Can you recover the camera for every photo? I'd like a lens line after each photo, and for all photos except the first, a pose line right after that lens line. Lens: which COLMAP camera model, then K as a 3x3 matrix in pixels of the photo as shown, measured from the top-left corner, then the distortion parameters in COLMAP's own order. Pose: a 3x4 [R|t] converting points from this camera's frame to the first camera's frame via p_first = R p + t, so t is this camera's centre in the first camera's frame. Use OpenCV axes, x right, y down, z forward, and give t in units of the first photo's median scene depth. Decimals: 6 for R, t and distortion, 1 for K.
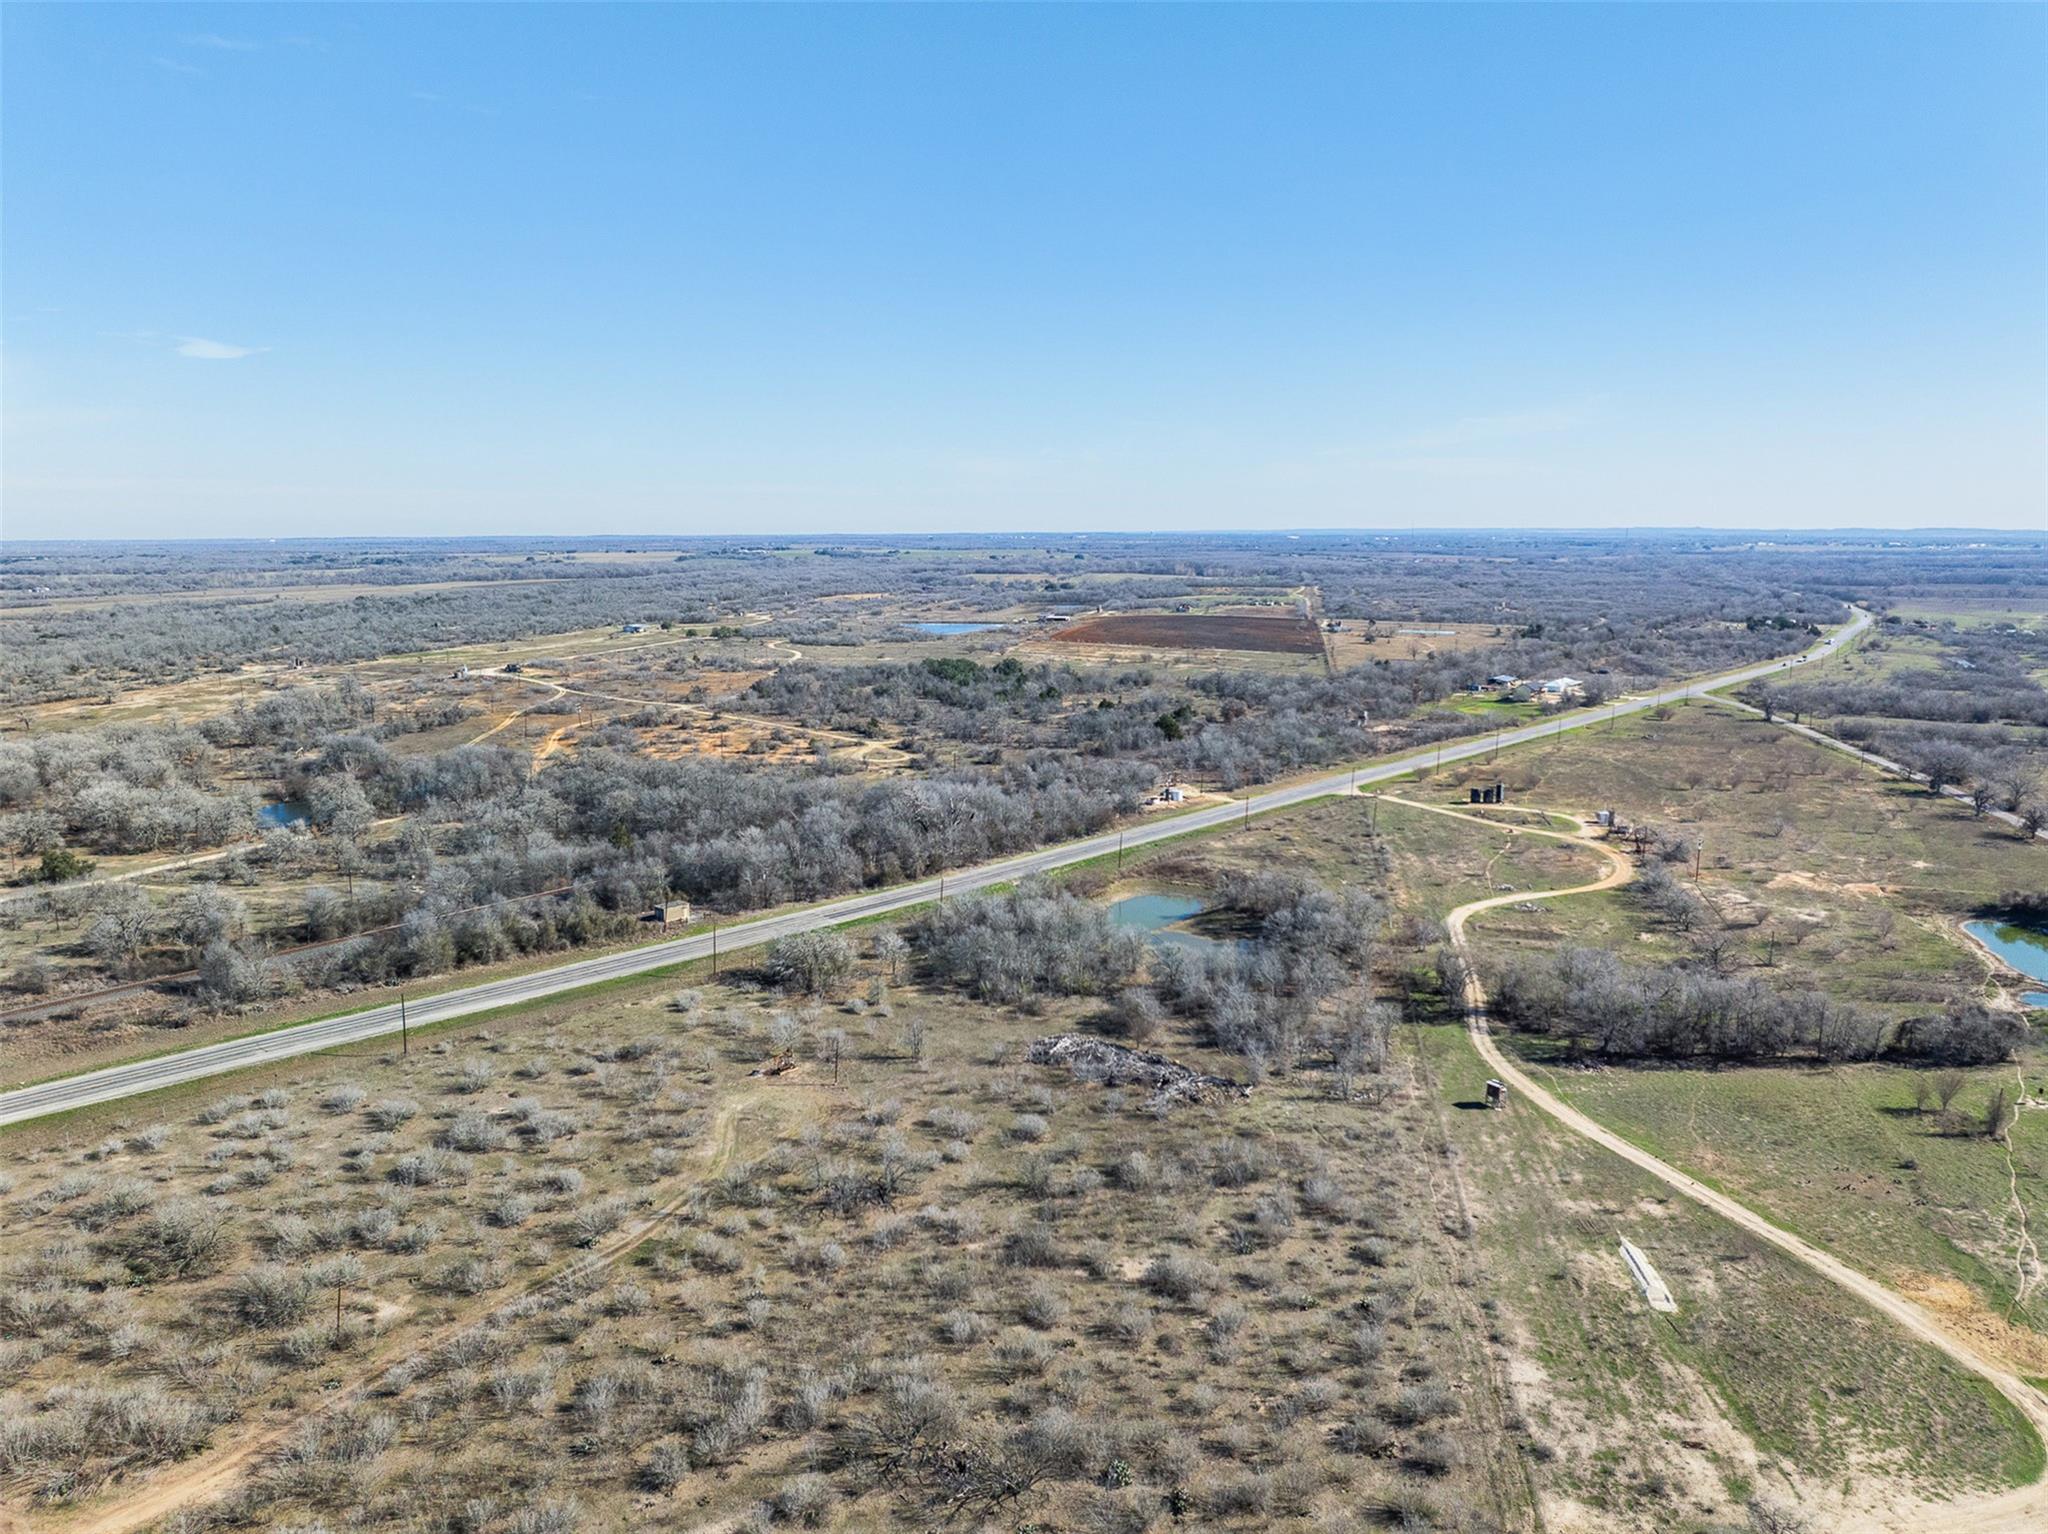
lens RADIAL K [[1446.1, 0, 1028.3], [0, 1446.1, 766.3], [0, 0, 1]] dist [-0.026601, -0.005892]
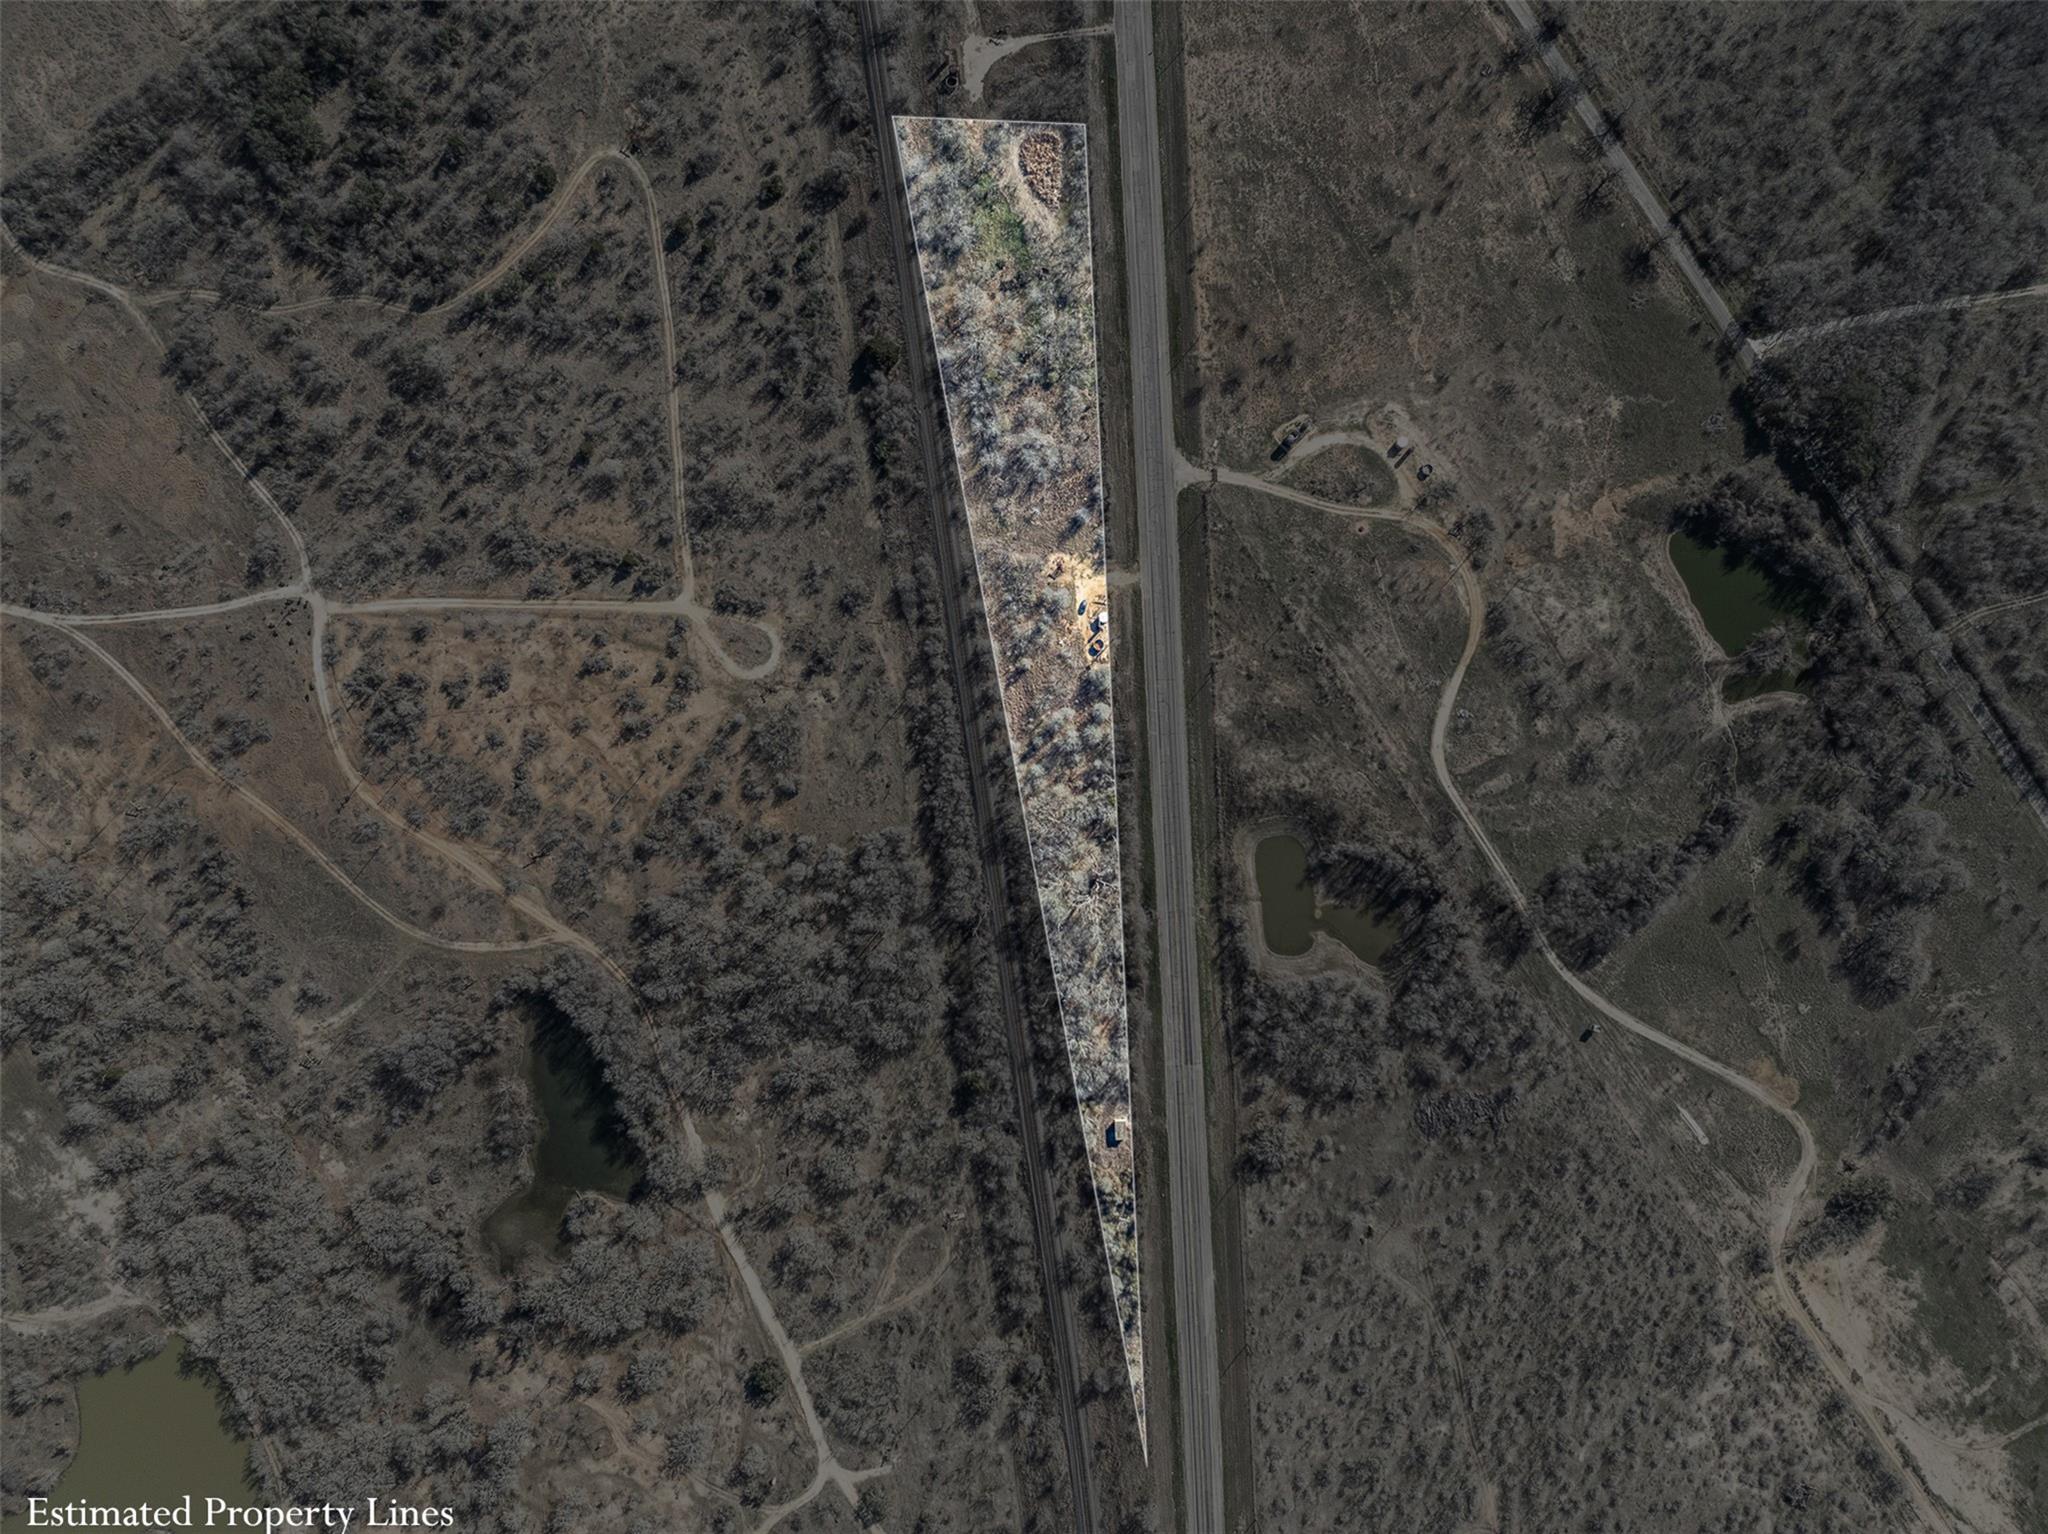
lens RADIAL K [[1446.1, 0, 1024.4], [0, 1446.1, 765.5], [0, 0, 1]] dist [-0.026601, -0.005892]
pose [[0.717446, -0.696611, 0.002129, -0.045701], [0.106990, 0.113209, 0.987794, -1.942614], [-0.688349, -0.708461, 0.155752, 1.358828]]
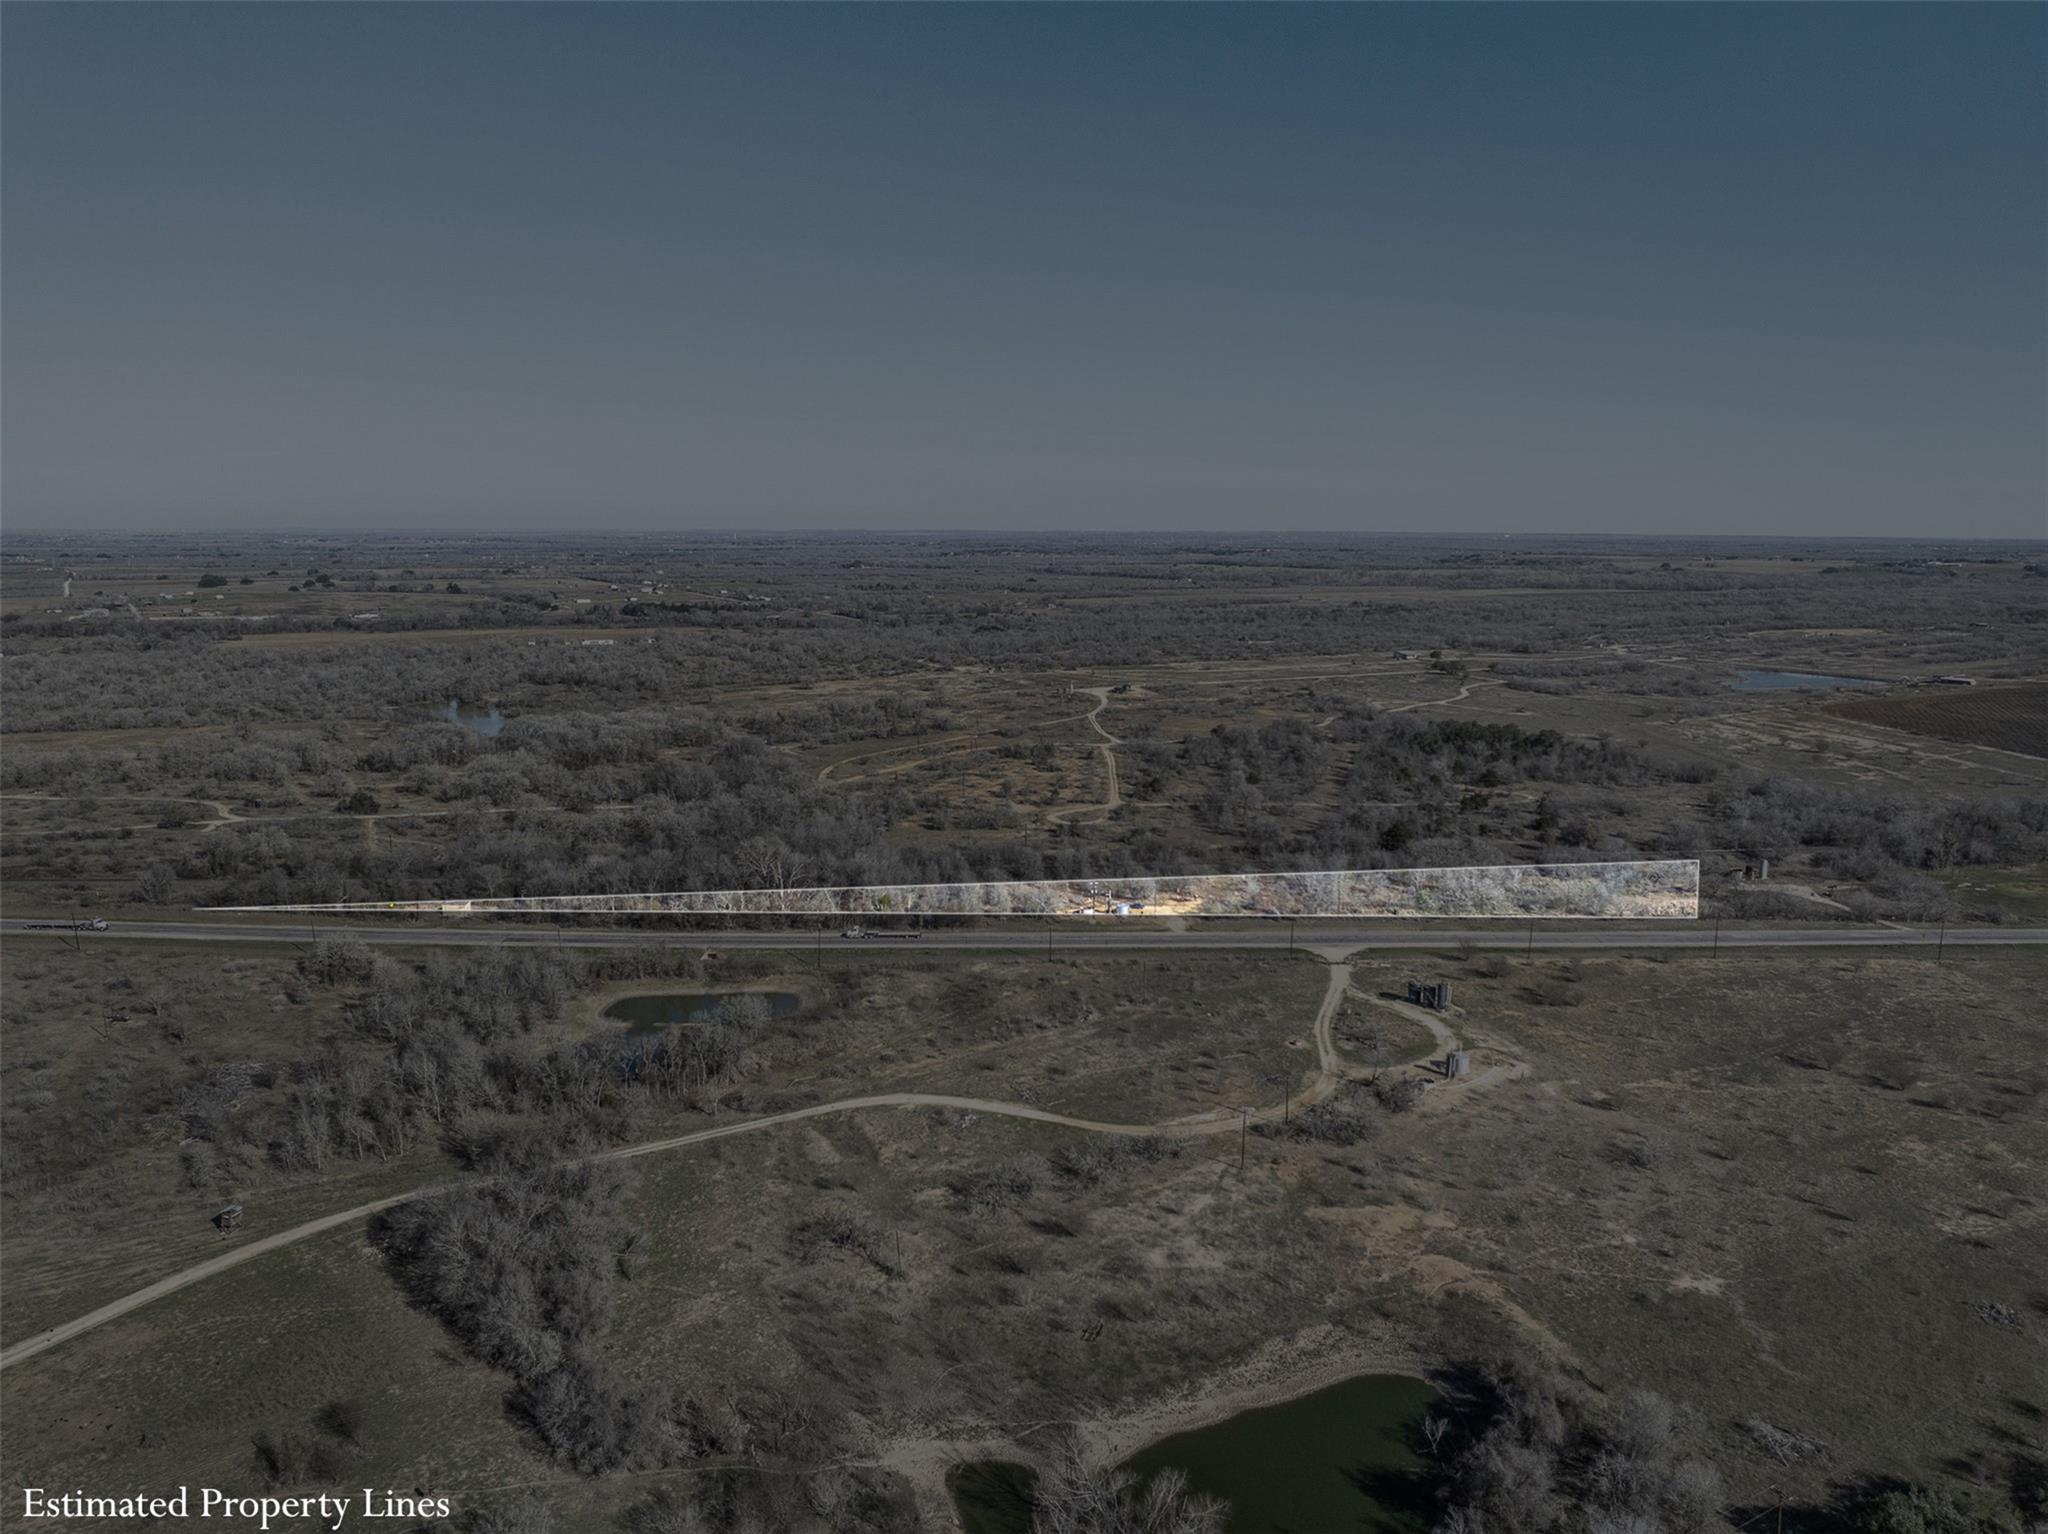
lens RADIAL K [[1446.1, 0, 1025.9], [0, 1446.1, 769.7], [0, 0, 1]] dist [-0.026601, -0.005892]
pose [[0.679776, 0.128040, -0.722157, 1.206700], [-0.123883, 0.990541, 0.059012, -0.194069], [0.722881, 0.049348, 0.689208, 0.595442]]
